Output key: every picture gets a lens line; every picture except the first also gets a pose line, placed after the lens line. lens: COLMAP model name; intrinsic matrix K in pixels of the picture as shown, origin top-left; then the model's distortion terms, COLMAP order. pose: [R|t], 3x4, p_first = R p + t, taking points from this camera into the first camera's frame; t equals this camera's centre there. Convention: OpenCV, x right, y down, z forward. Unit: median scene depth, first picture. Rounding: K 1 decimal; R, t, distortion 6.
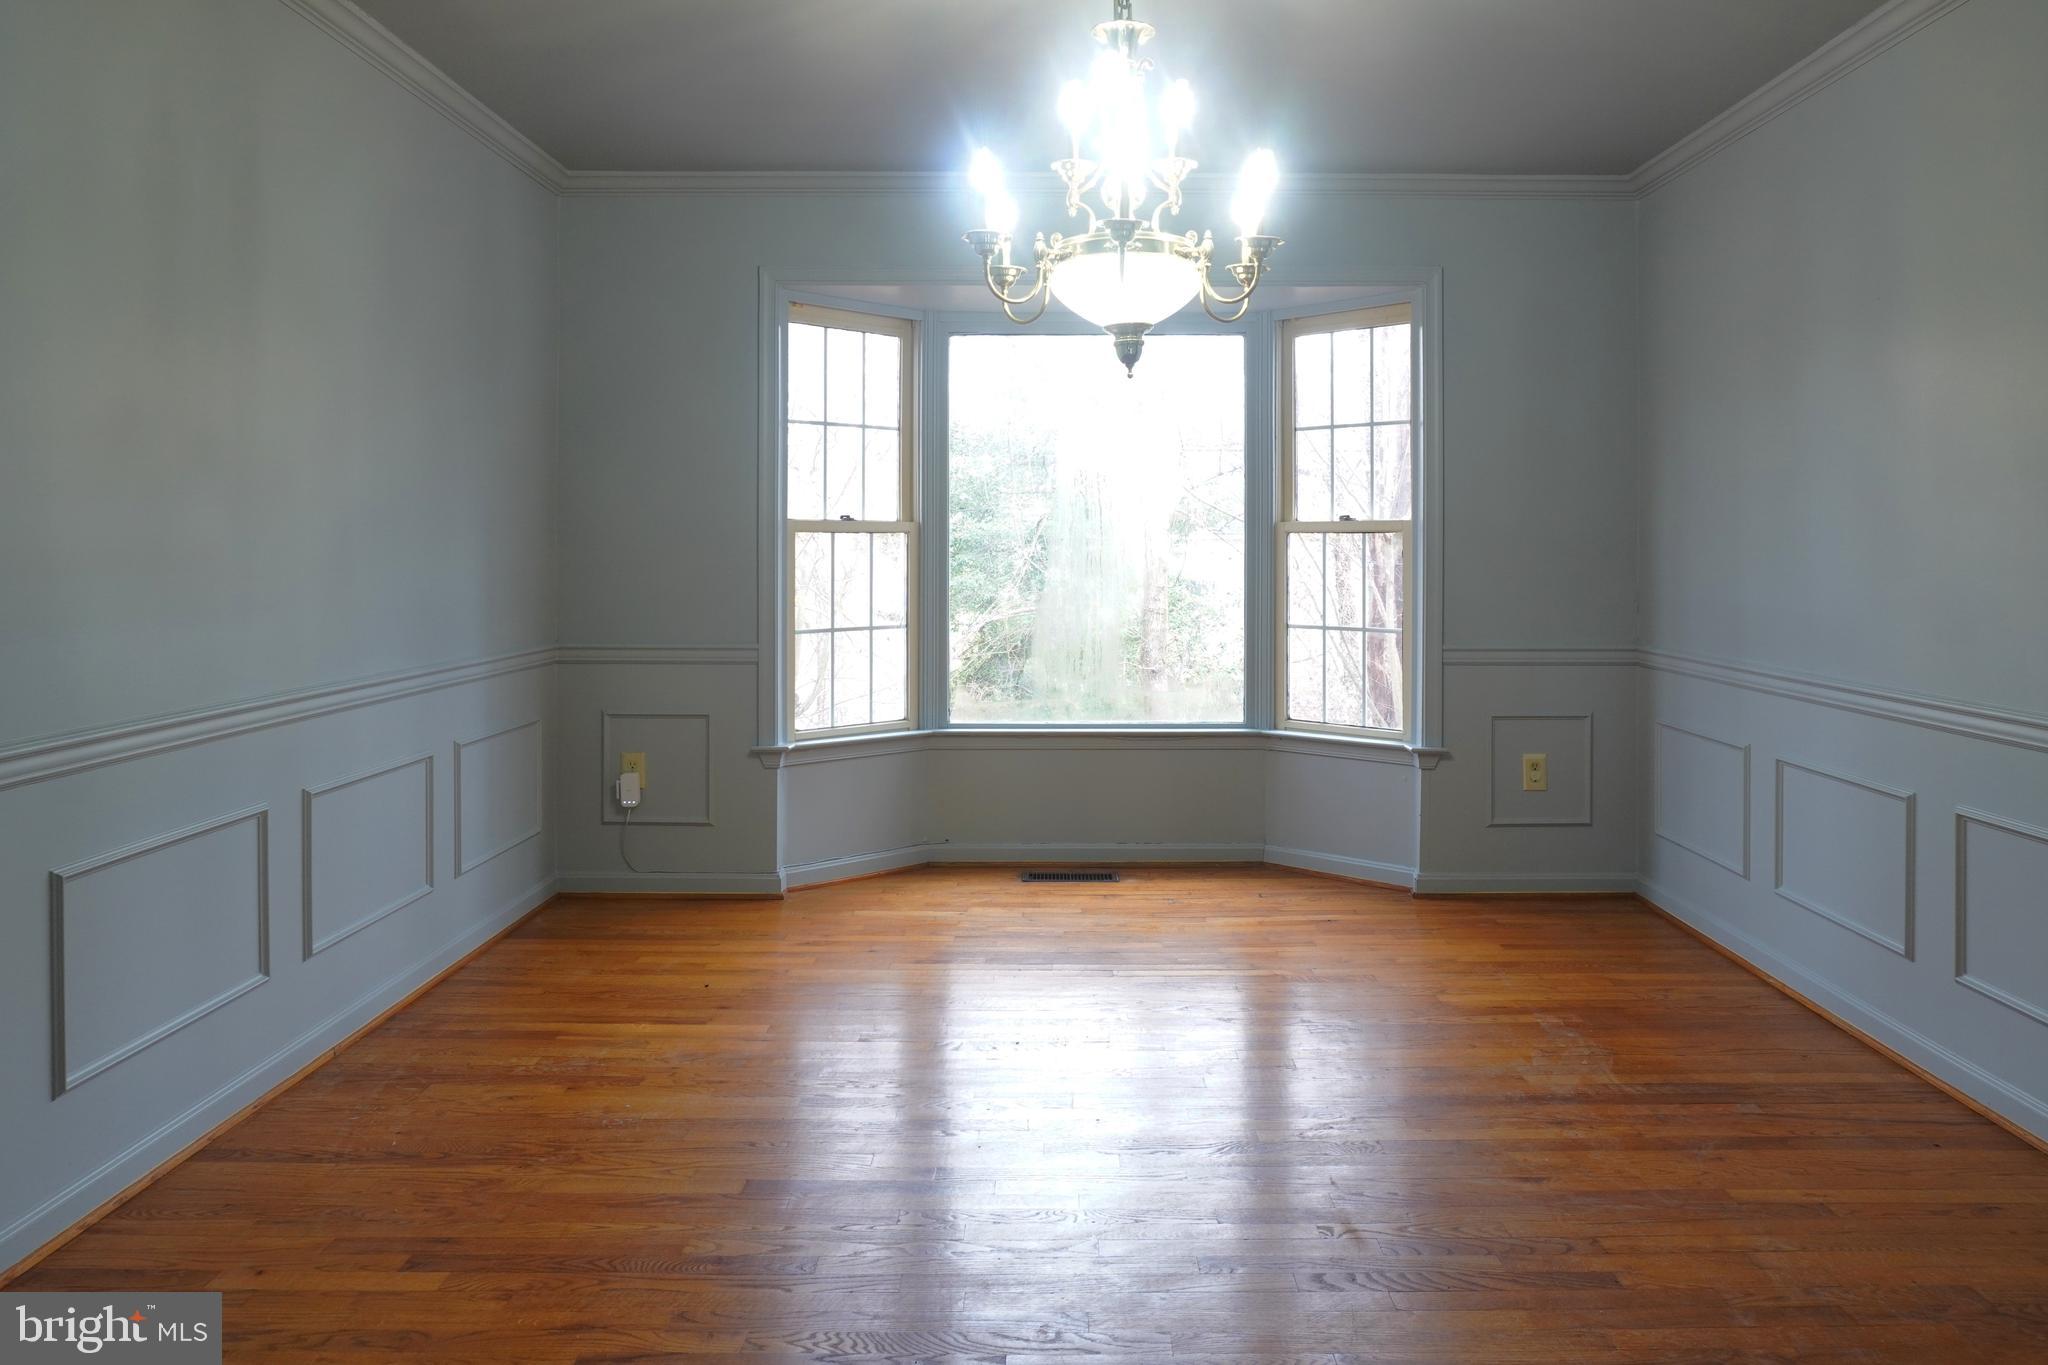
lens RADIAL K [[3326.2, 0, 1024.0], [0, 3326.2, 682.5], [0, 0, 1]] dist [-0.525109, 2.579249]
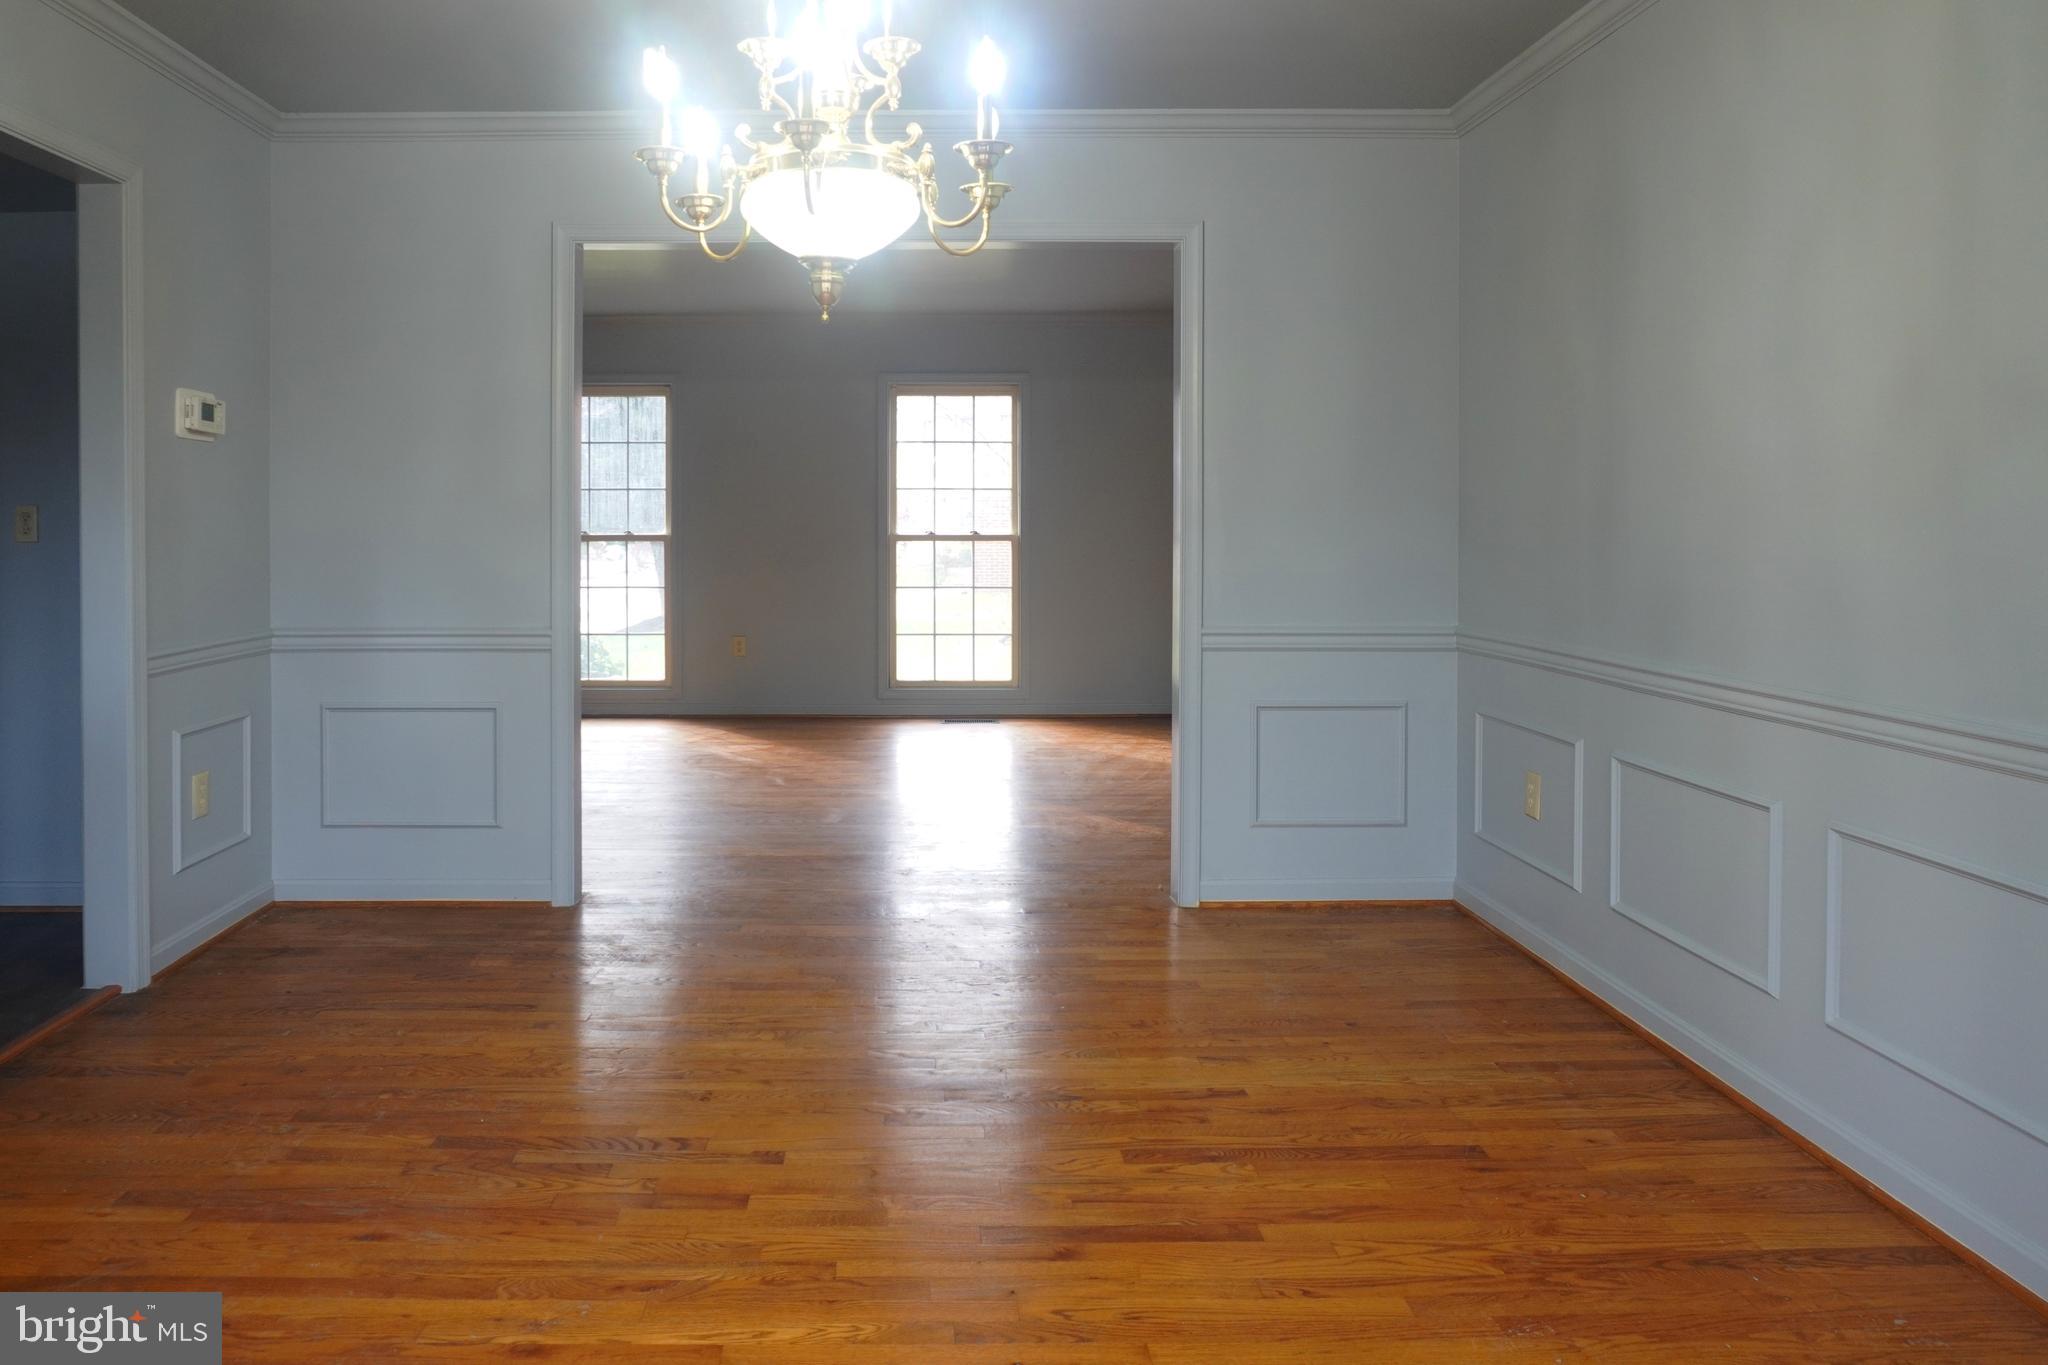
lens RADIAL K [[3326.2, 0, 1024.0], [0, 3326.2, 682.5], [0, 0, 1]] dist [-0.525109, 2.579249]
pose [[-0.998813, 0.002000, -0.048676, 0.023041], [-0.002310, 0.996089, 0.088329, -0.077769], [0.048662, 0.088336, -0.994901, 1.936301]]
